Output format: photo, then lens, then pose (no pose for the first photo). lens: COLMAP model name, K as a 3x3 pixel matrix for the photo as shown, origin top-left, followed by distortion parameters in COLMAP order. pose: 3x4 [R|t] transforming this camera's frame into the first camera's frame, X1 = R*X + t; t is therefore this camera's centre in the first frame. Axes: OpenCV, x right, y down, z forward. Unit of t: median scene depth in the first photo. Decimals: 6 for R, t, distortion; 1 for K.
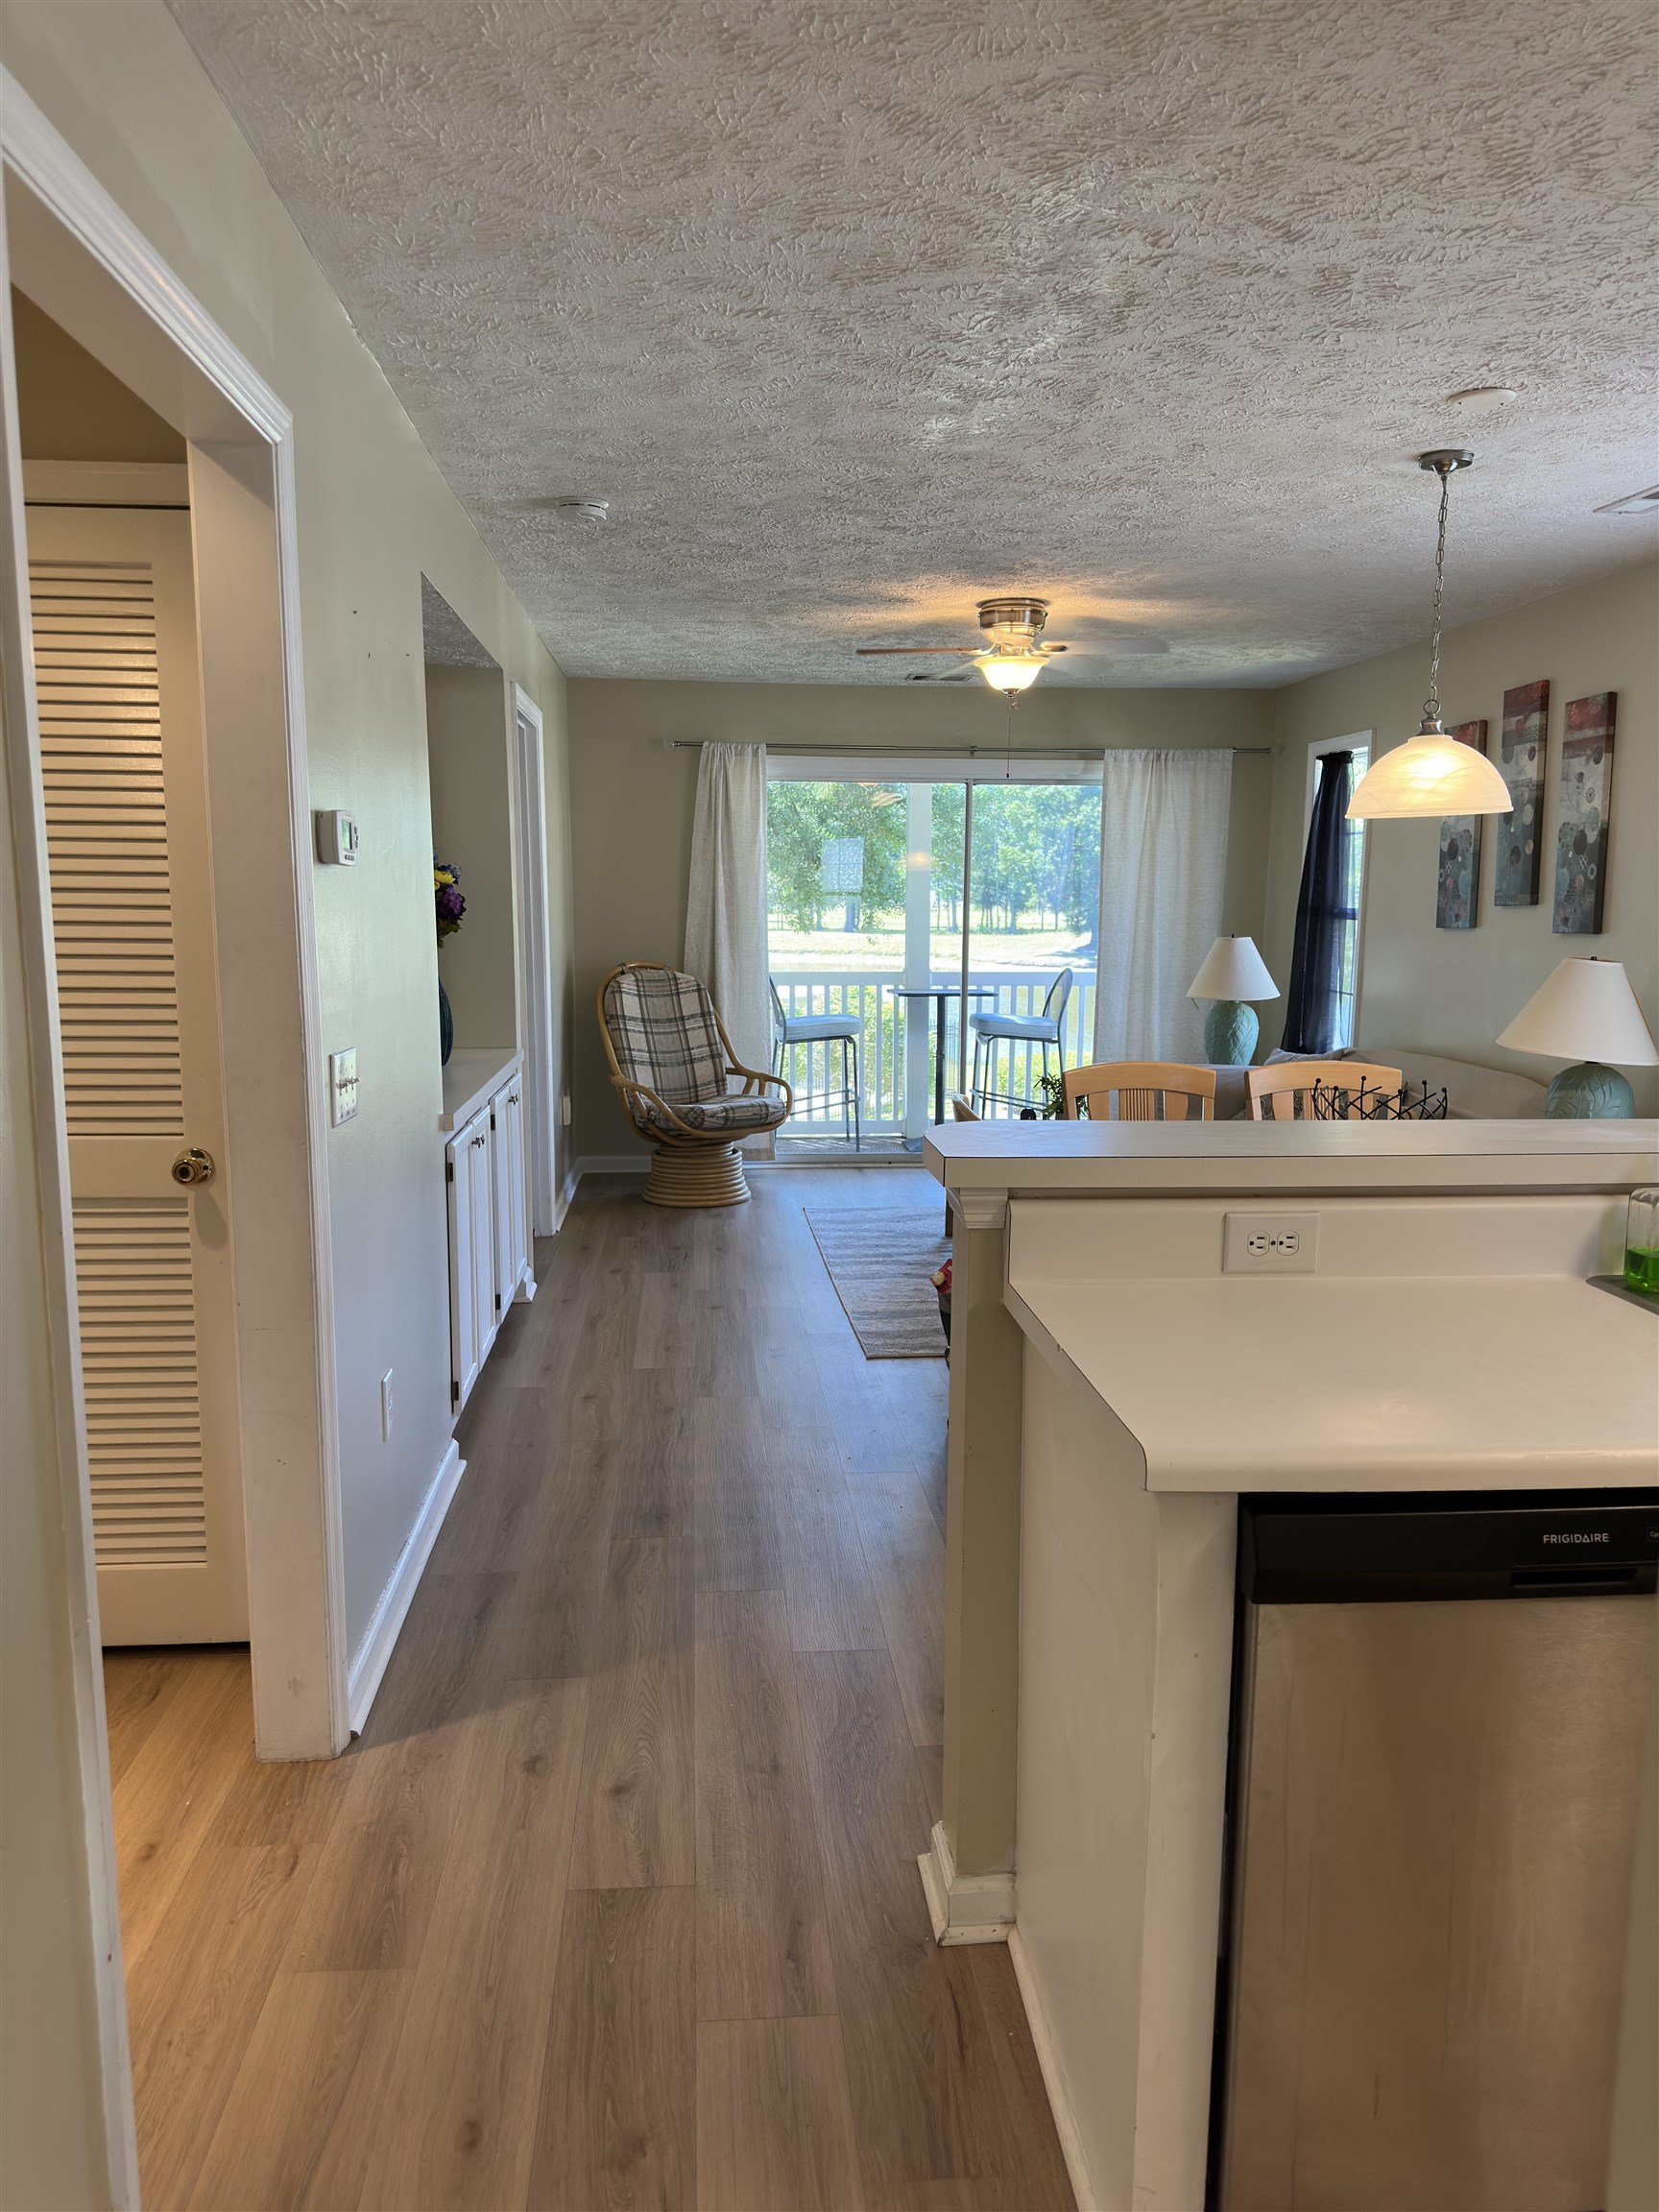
lens RADIAL K [[1525.8, 0, 815.9], [0, 1525.8, 1120.4], [0, 0, 1]] dist [0.070840, -0.033560]
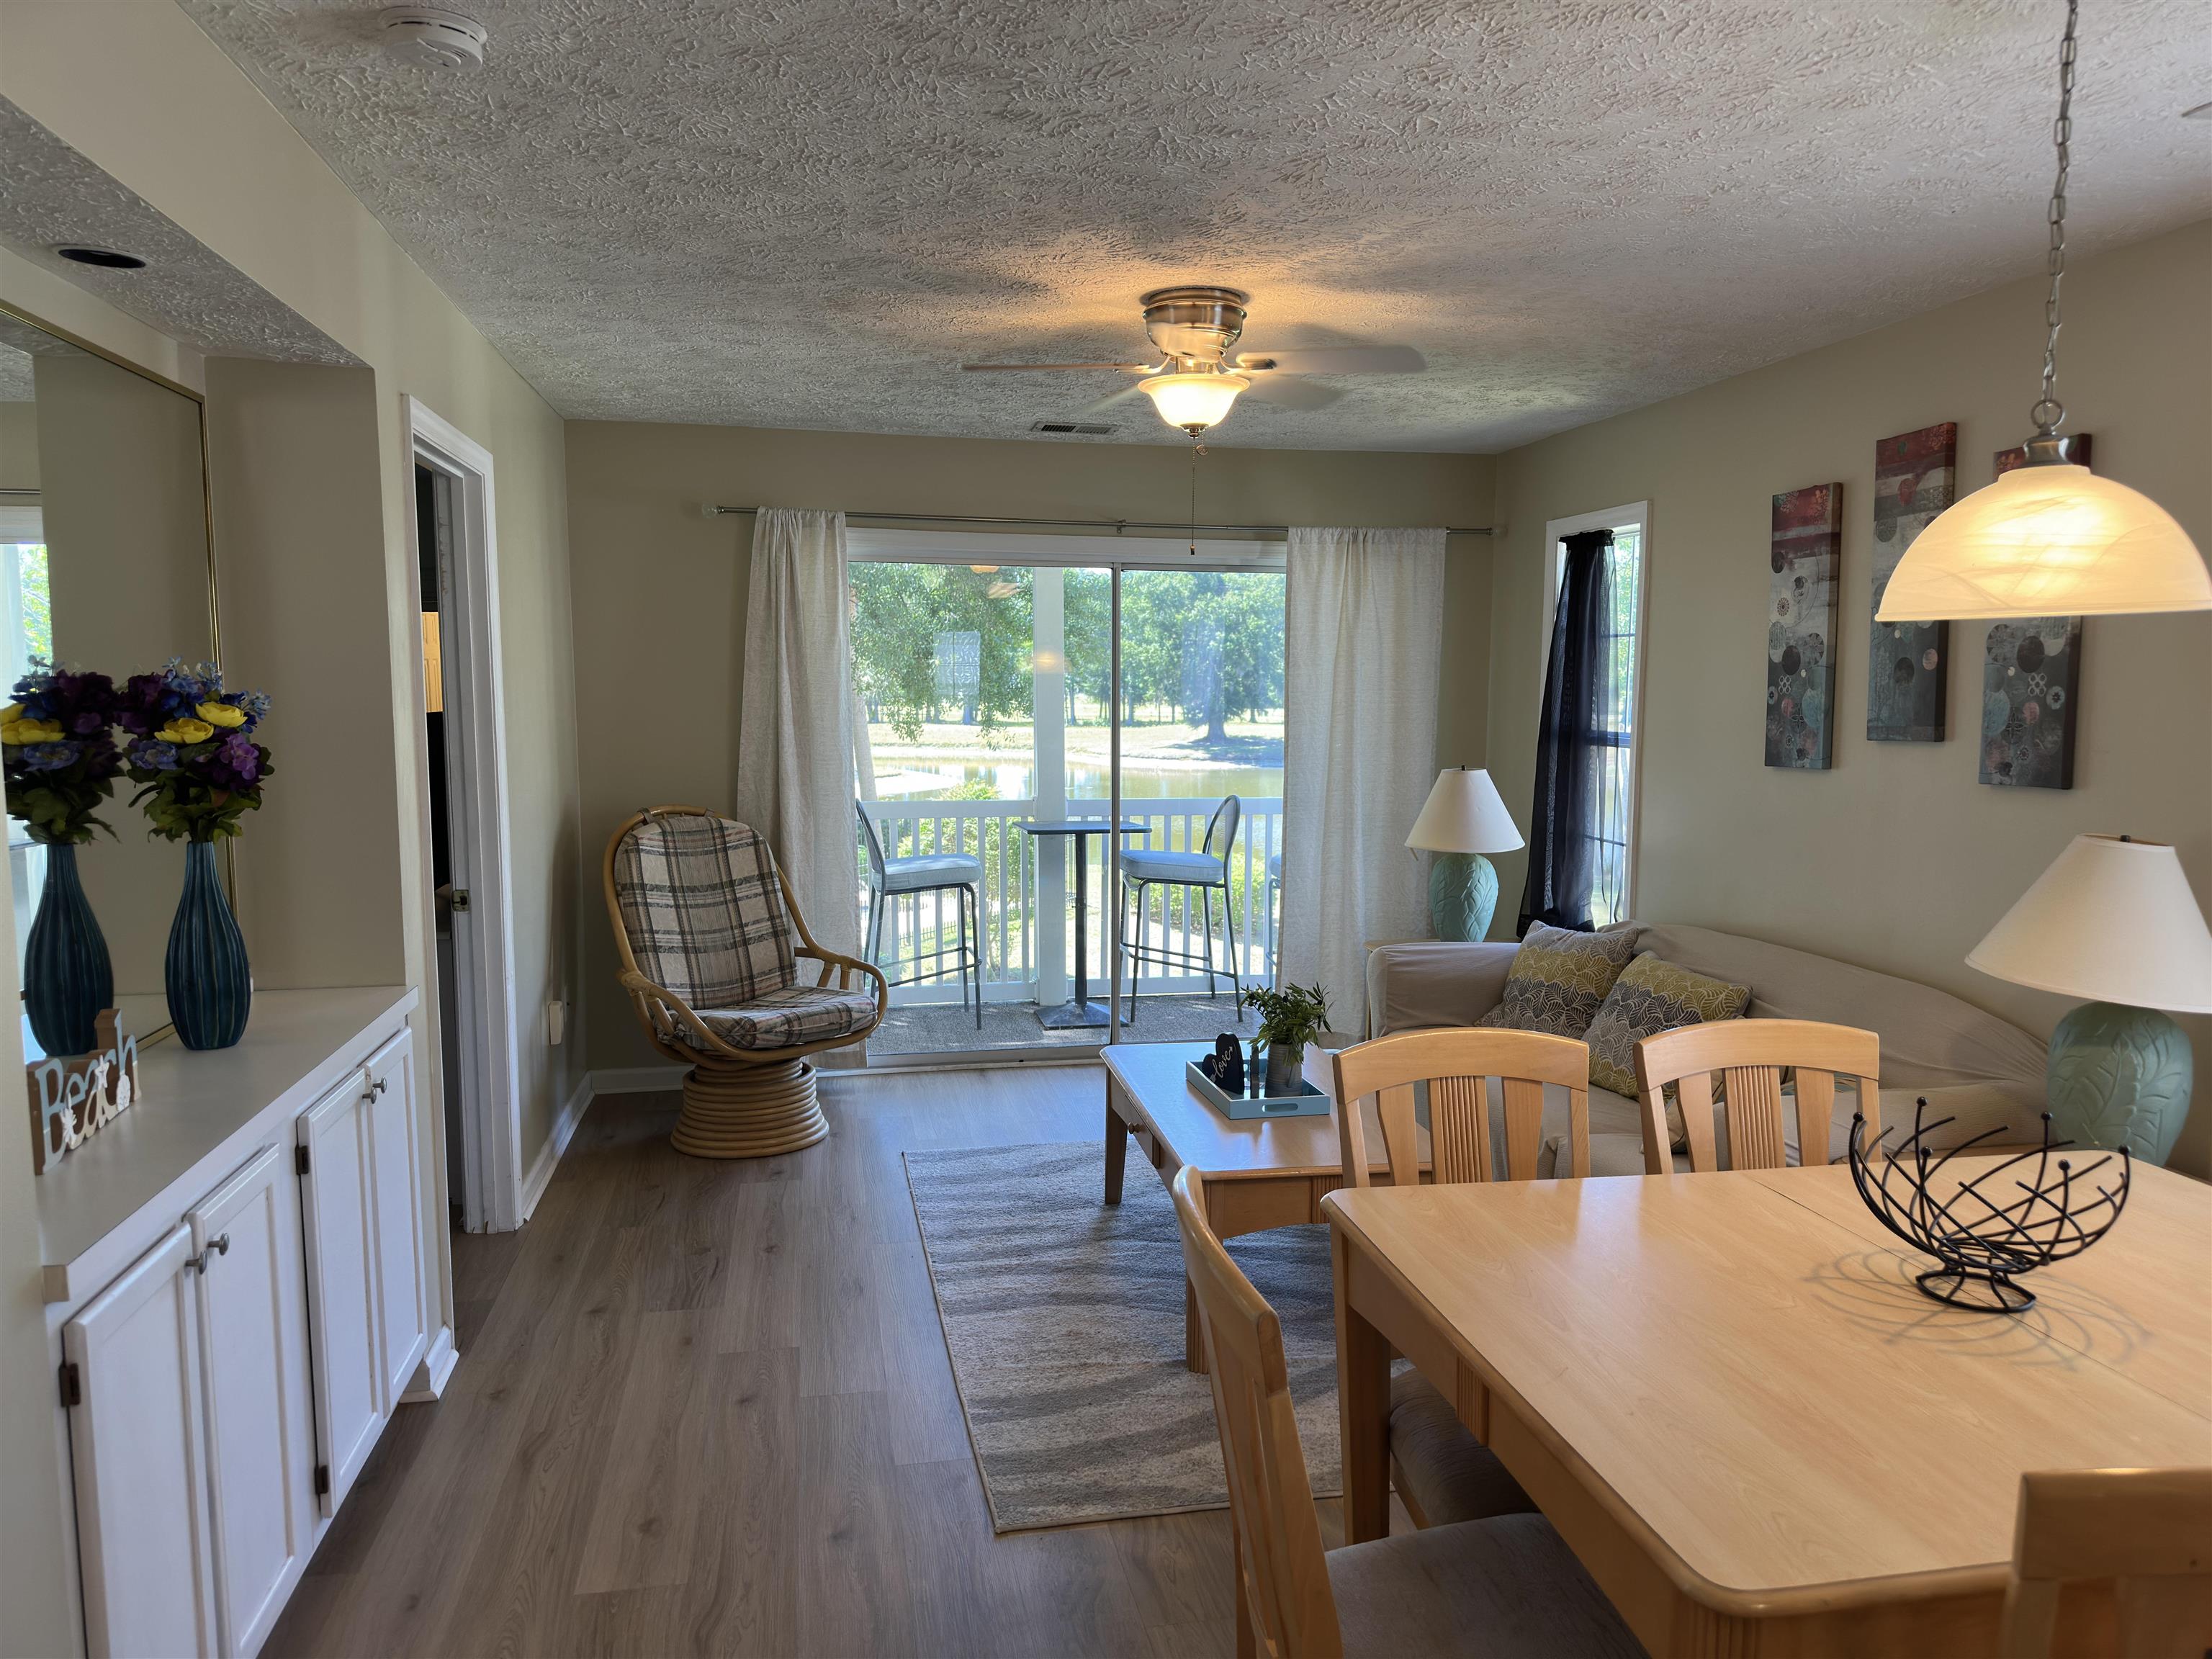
lens RADIAL K [[1525.8, 0, 1126.2], [0, 1525.8, 836.2], [0, 0, 1]] dist [0.070840, -0.033560]
pose [[0.992156, -0.014225, 0.124198, 0.010694], [0.020252, 0.998670, -0.047405, -0.065747], [-0.123358, 0.049548, 0.991125, 0.327552]]
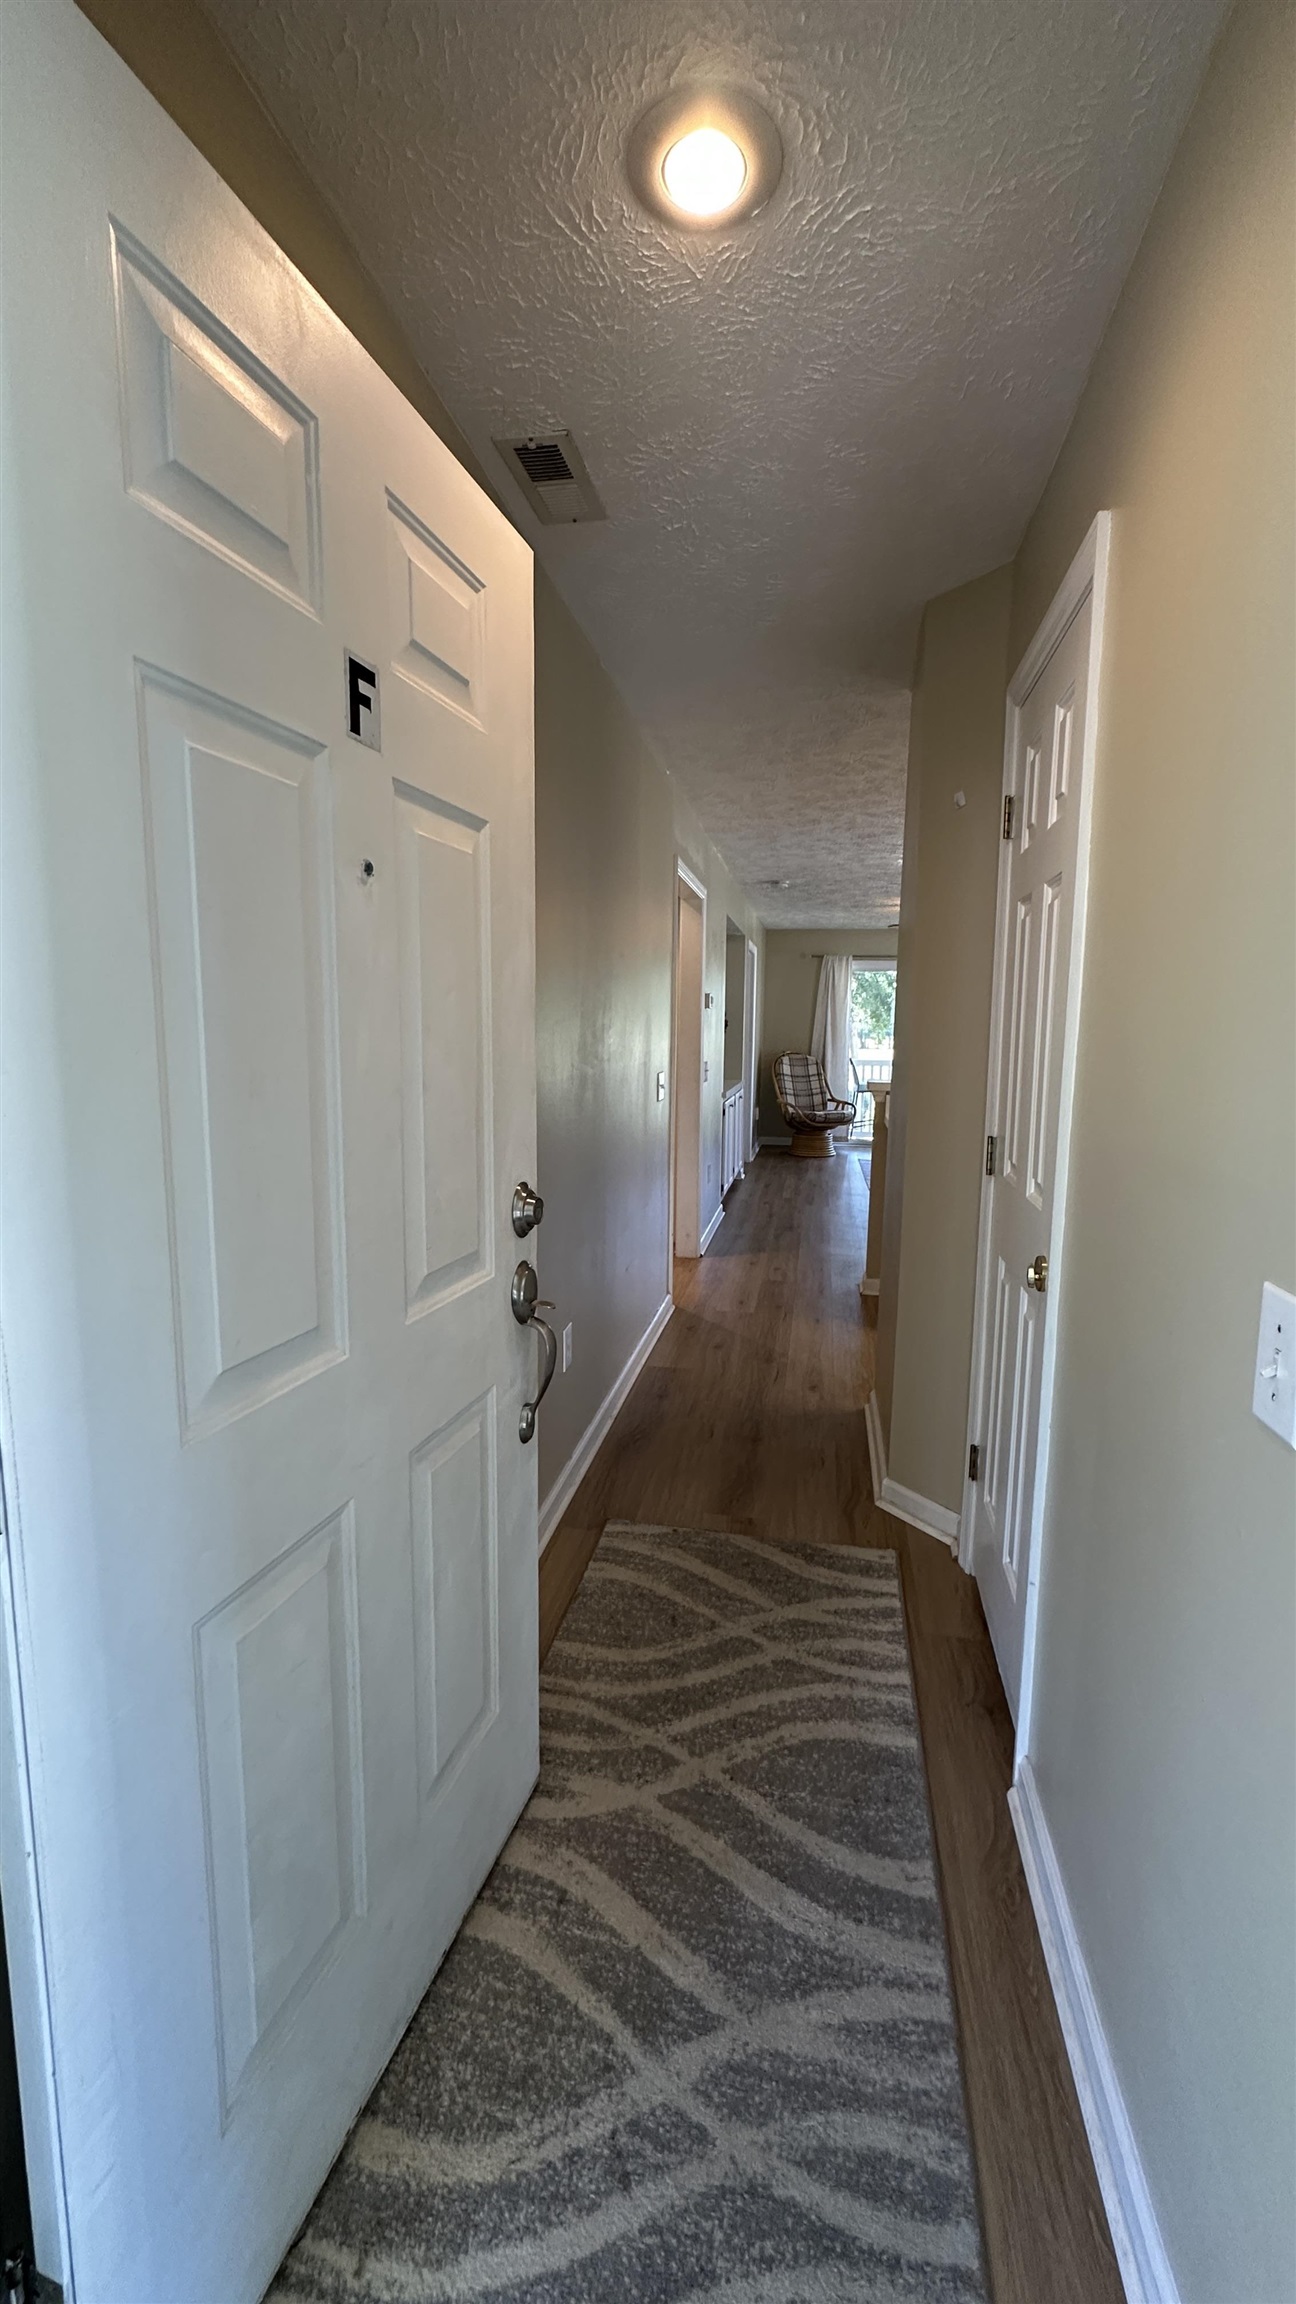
lens RADIAL K [[914.9, 0, 640.2], [0, 914.9, 1158.7], [0, 0, 1]] dist [-0.006821, -0.000408]
pose [[0.961968, 0.043907, -0.269612, 0.056299], [-0.045101, 0.998981, 0.001769, 0.084157], [0.269415, 0.010458, 0.962967, -0.491690]]
